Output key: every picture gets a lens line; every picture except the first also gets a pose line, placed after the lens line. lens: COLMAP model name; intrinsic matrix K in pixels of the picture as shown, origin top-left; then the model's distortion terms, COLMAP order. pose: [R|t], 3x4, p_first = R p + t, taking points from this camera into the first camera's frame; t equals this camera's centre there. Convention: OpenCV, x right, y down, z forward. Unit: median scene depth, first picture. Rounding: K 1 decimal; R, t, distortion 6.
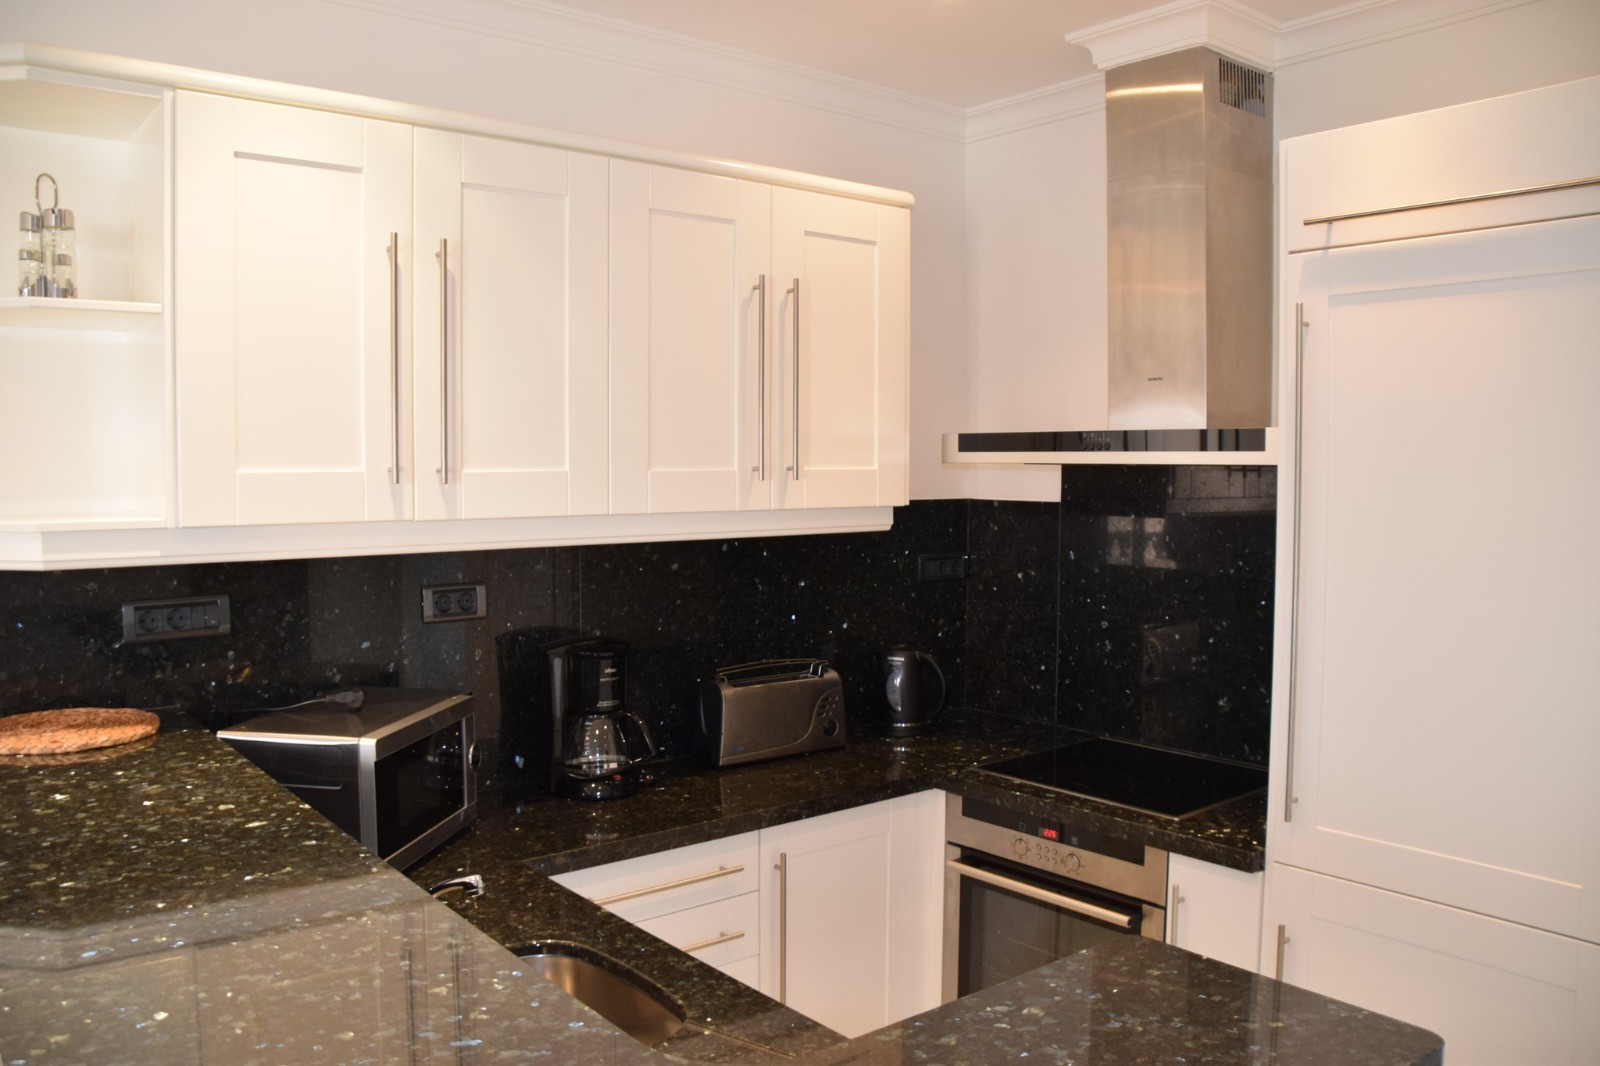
lens RADIAL K [[1268.4, 0, 800.0], [0, 1268.4, 537.3], [0, 0, 1]] dist [-0.143531, 0.084206]
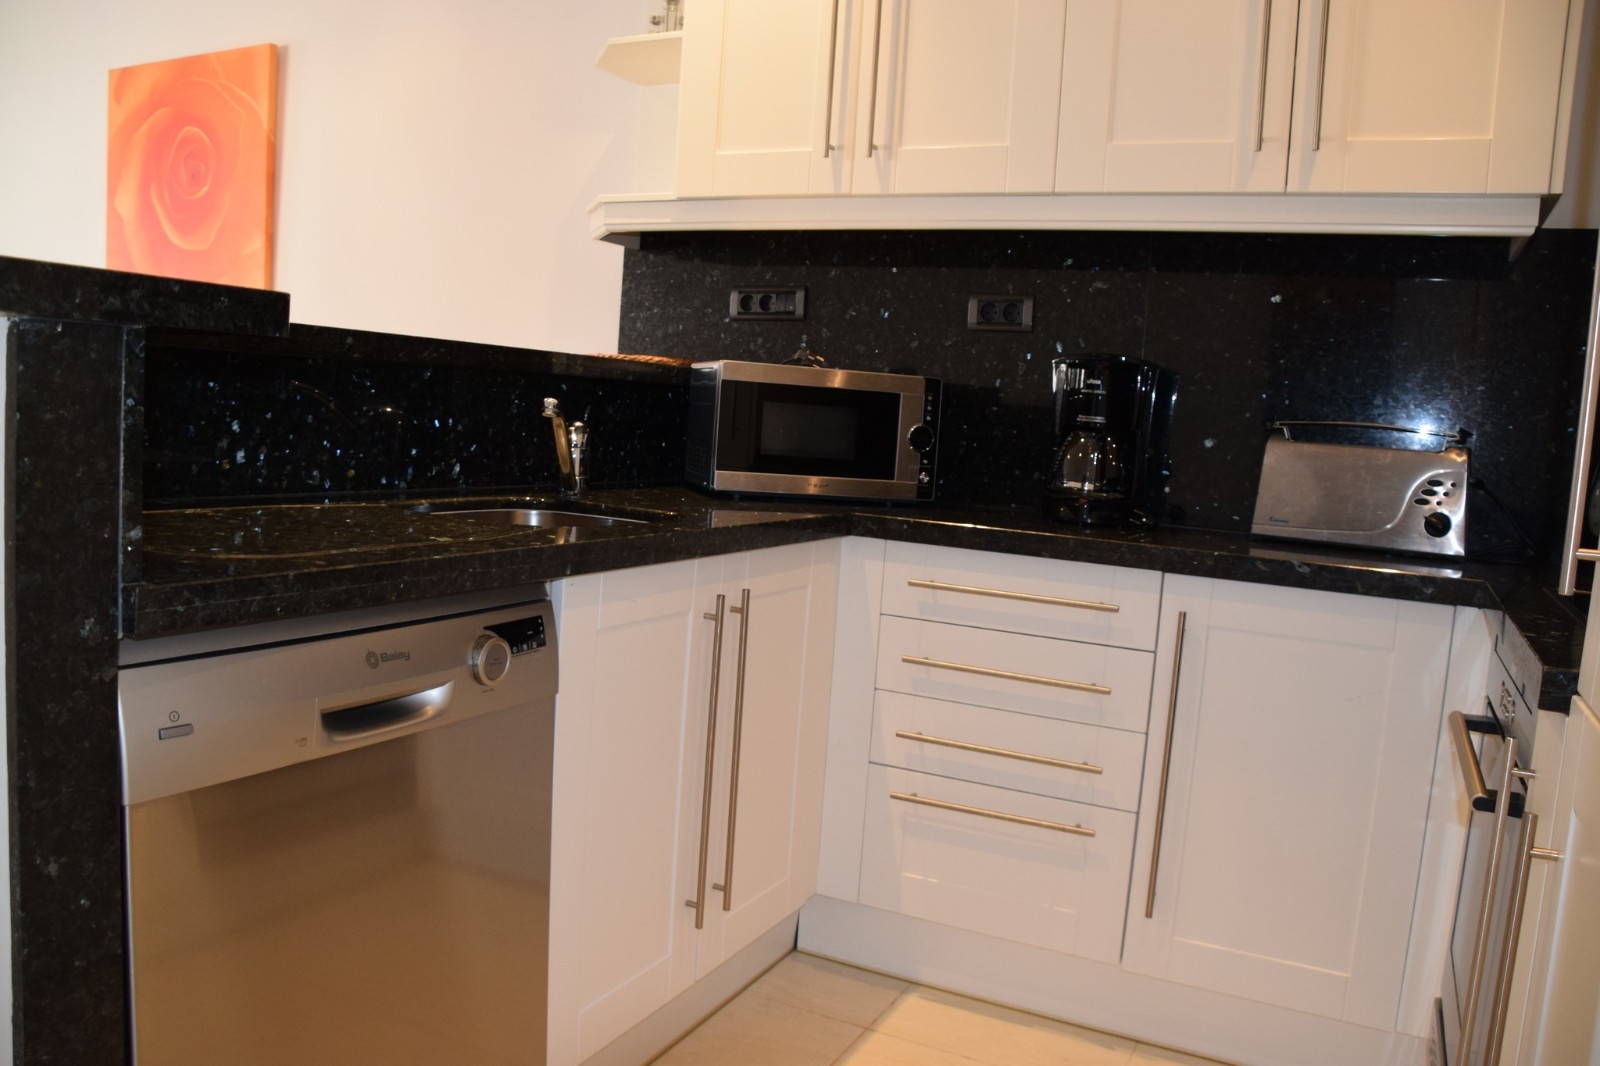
lens RADIAL K [[1268.4, 0, 797.3], [0, 1268.4, 532.4], [0, 0, 1]] dist [-0.143531, 0.084206]
pose [[0.409092, 0.104337, -0.906508, 0.609842], [-0.123474, 0.990634, 0.058298, 0.194068], [0.904101, 0.088080, 0.418143, 0.461065]]
